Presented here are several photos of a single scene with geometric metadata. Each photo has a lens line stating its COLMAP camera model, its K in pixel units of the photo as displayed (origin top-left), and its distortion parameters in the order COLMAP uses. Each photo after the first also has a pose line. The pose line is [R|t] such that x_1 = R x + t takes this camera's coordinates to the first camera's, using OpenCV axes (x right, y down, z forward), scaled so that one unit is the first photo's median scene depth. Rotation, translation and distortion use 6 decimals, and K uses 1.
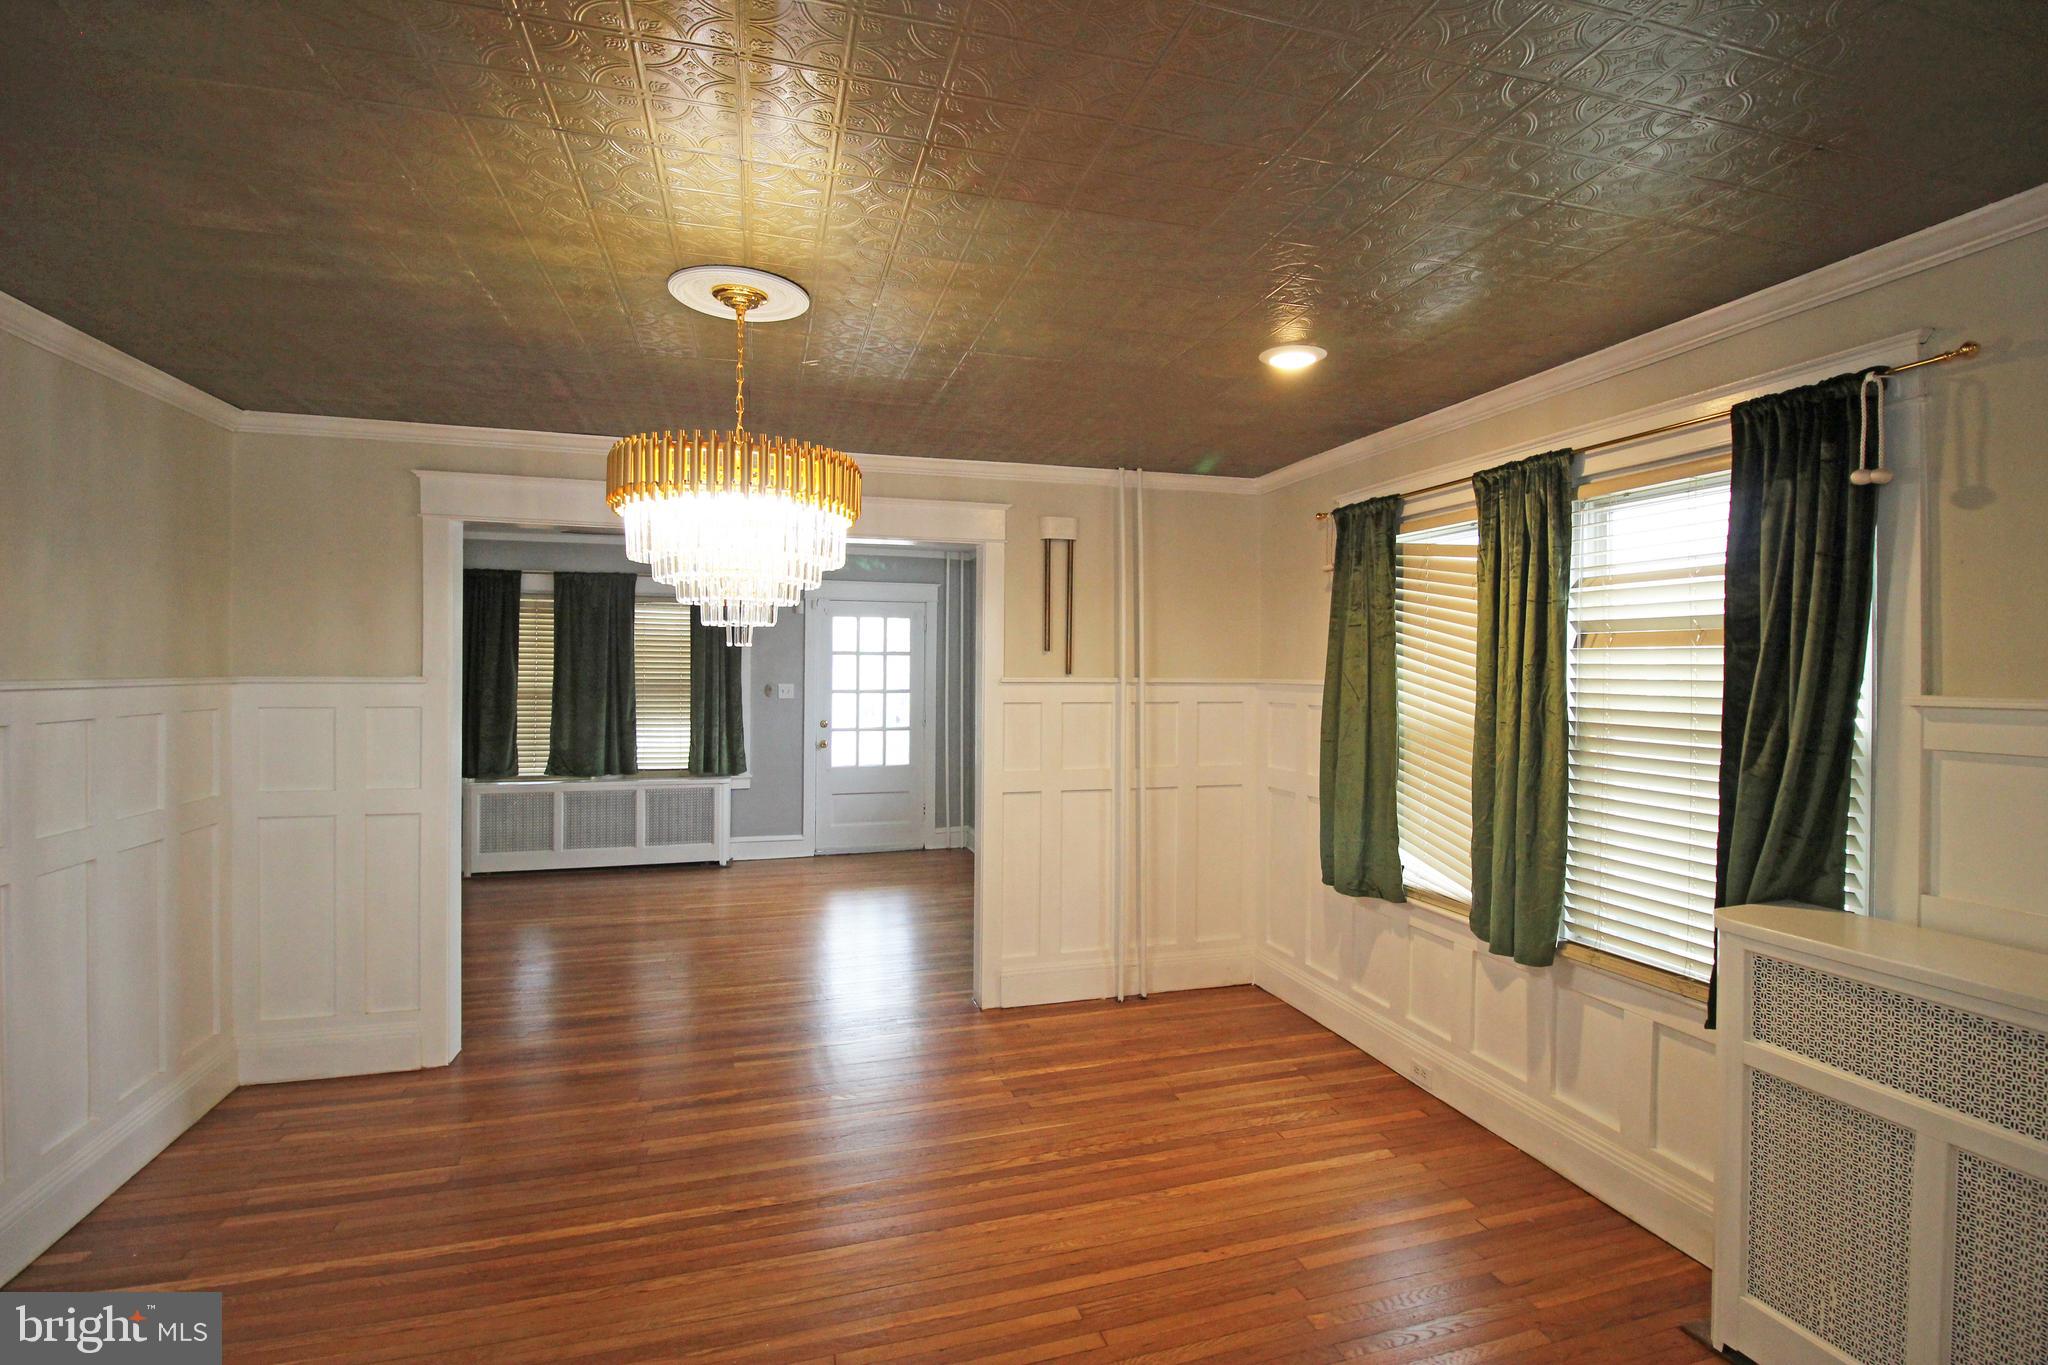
lens RADIAL K [[948.0, 0, 1047.2], [0, 948.0, 673.3], [0, 0, 1]] dist [-0.000441, -0.012199]
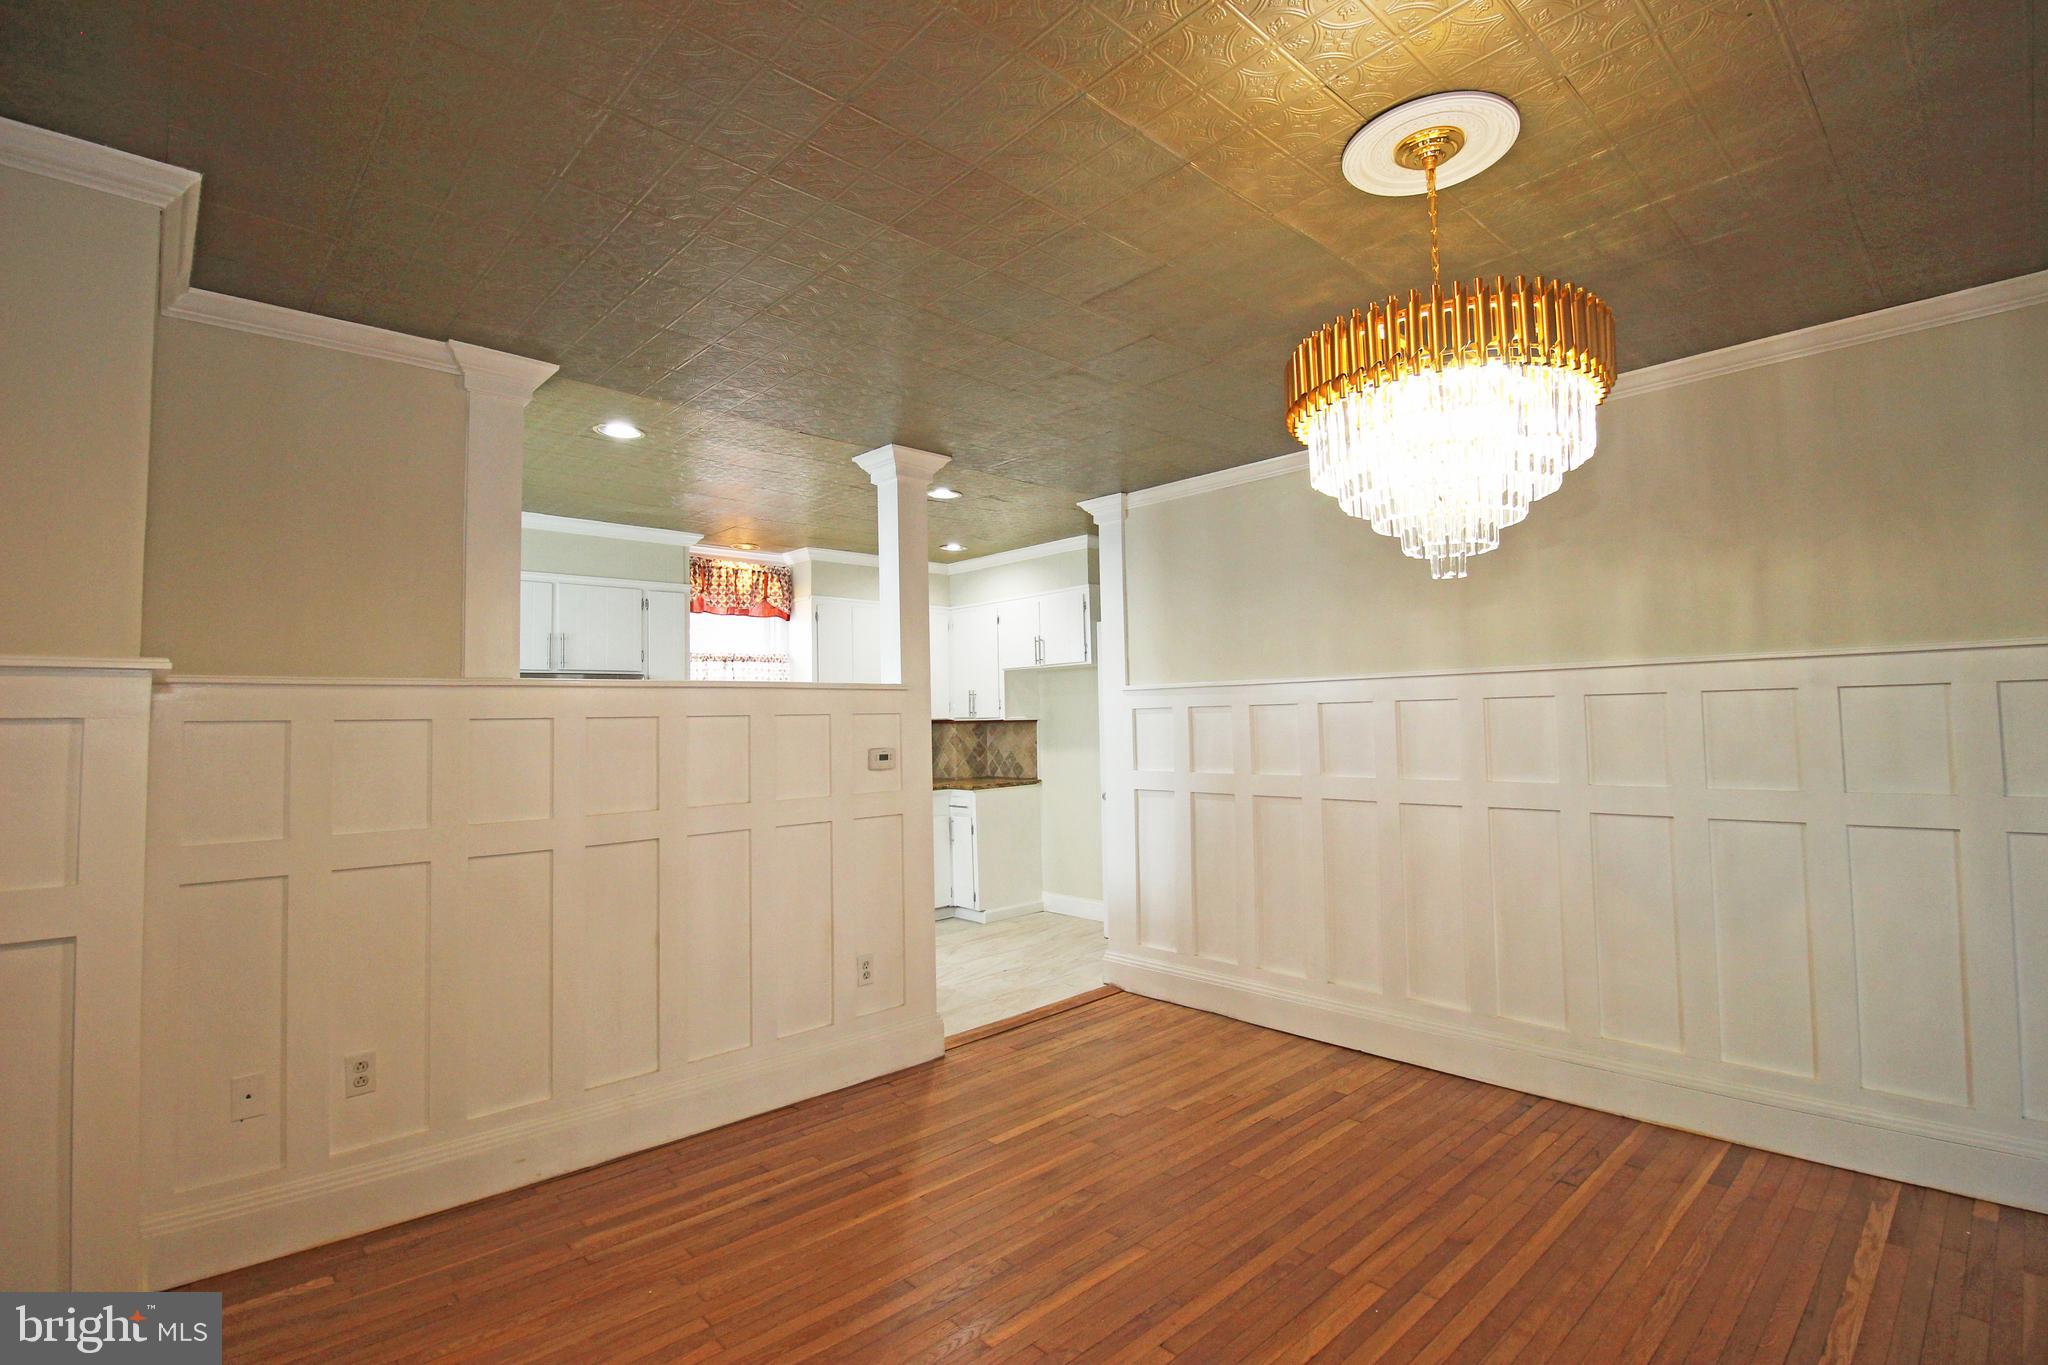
lens RADIAL K [[948.0, 0, 1048.8], [0, 948.0, 668.5], [0, 0, 1]] dist [-0.000441, -0.012199]
pose [[-0.893740, -0.010365, -0.448466, 0.169182], [0.015480, 0.998425, -0.053927, 0.044360], [0.448318, -0.055139, -0.892172, 0.809276]]
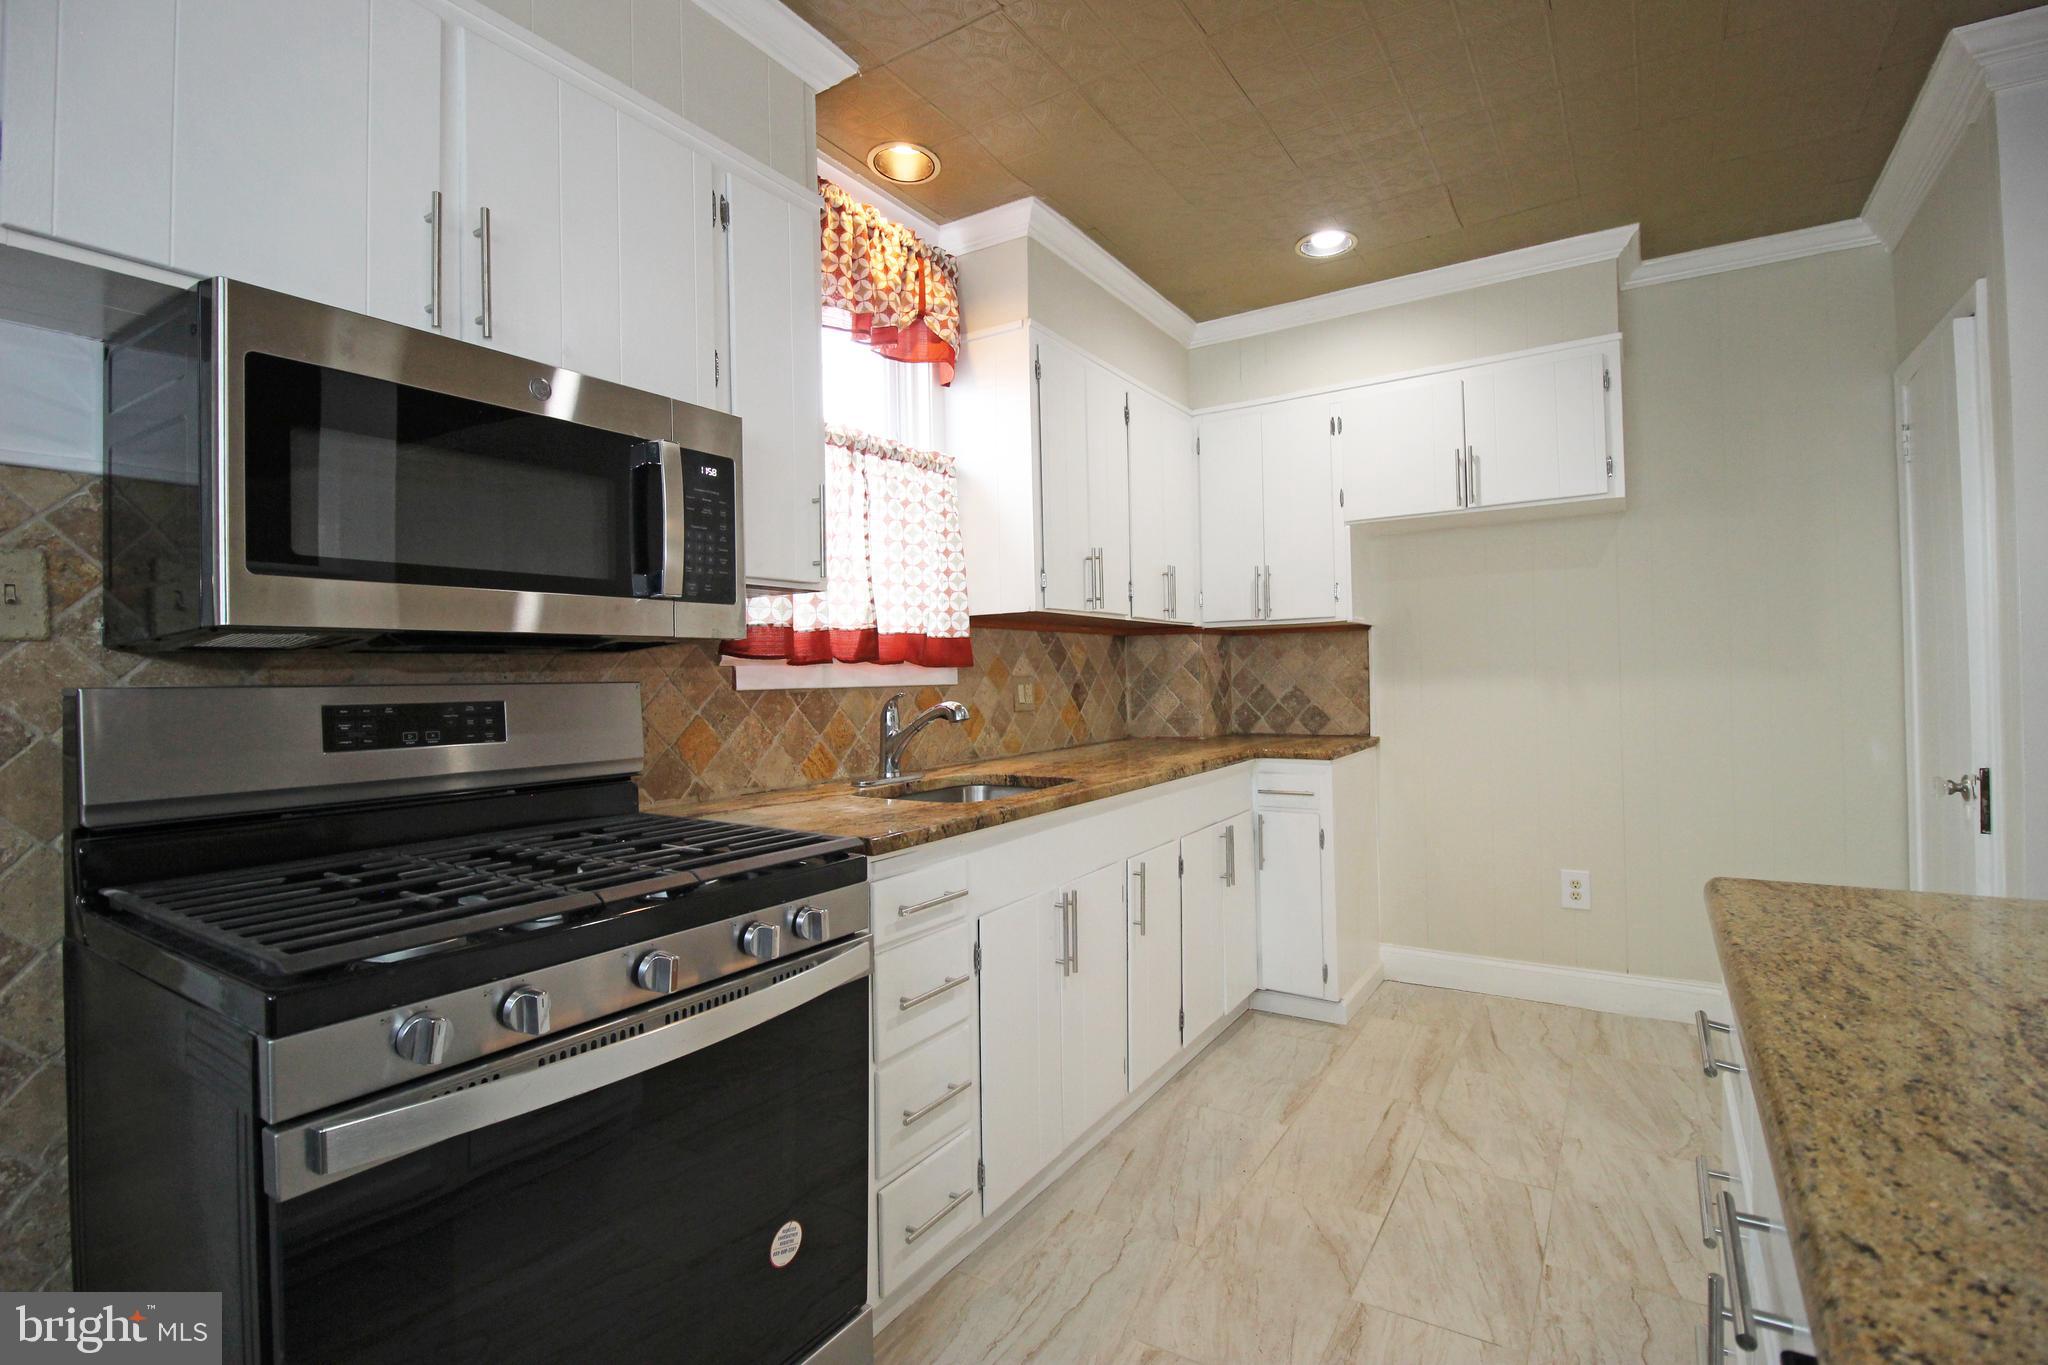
lens RADIAL K [[948.0, 0, 1043.0], [0, 948.0, 672.2], [0, 0, 1]] dist [-0.000441, -0.012199]
pose [[-0.759481, 0.006493, -0.650497, 0.243906], [0.014775, 0.999864, -0.007270, 0.085870], [0.650362, -0.015132, -0.759474, -0.122368]]
